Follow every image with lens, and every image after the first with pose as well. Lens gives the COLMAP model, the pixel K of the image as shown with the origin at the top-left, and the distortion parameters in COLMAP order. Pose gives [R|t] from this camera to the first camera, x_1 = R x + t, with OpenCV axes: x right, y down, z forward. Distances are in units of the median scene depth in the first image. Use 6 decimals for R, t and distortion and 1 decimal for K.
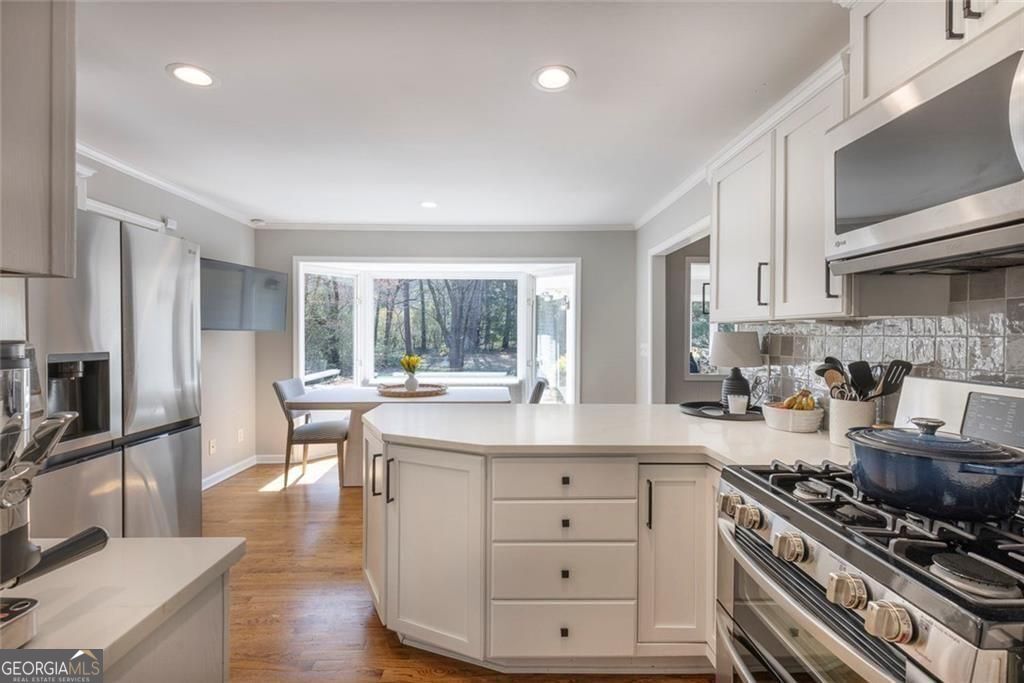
lens RADIAL K [[456.7, 0, 505.1], [0, 456.7, 338.4], [0, 0, 1]] dist [0.004251, -0.000894]
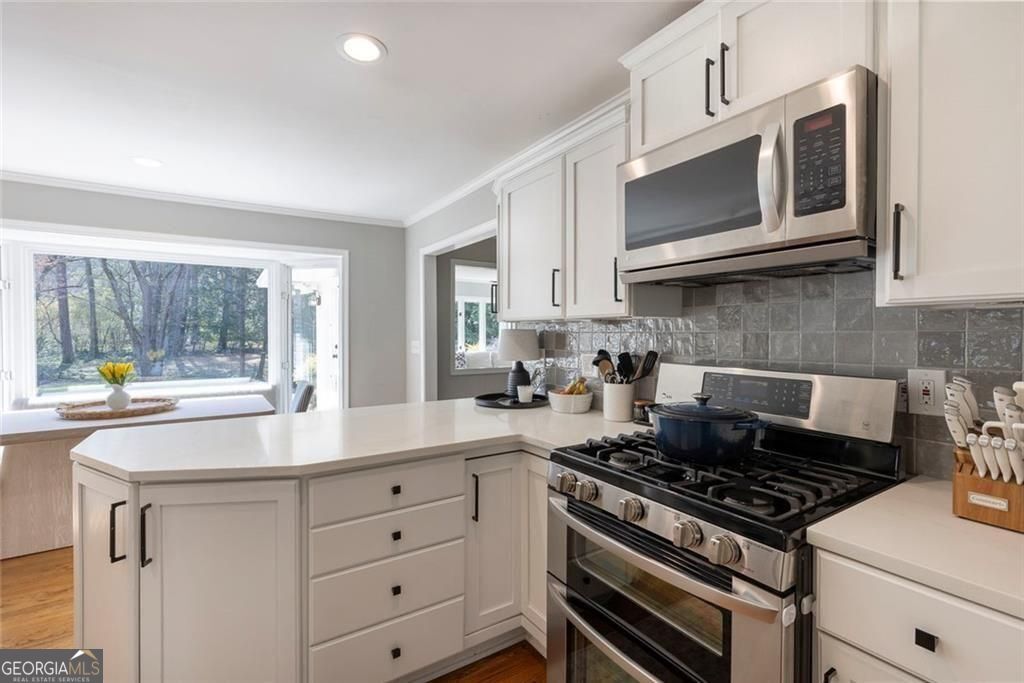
lens RADIAL K [[456.7, 0, 505.1], [0, 456.7, 338.4], [0, 0, 1]] dist [0.004251, -0.000894]
pose [[0.850451, -0.010683, 0.525946, -0.151580], [0.008226, 0.999942, 0.007010, -0.000512], [-0.525990, -0.001635, 0.850489, 0.089004]]
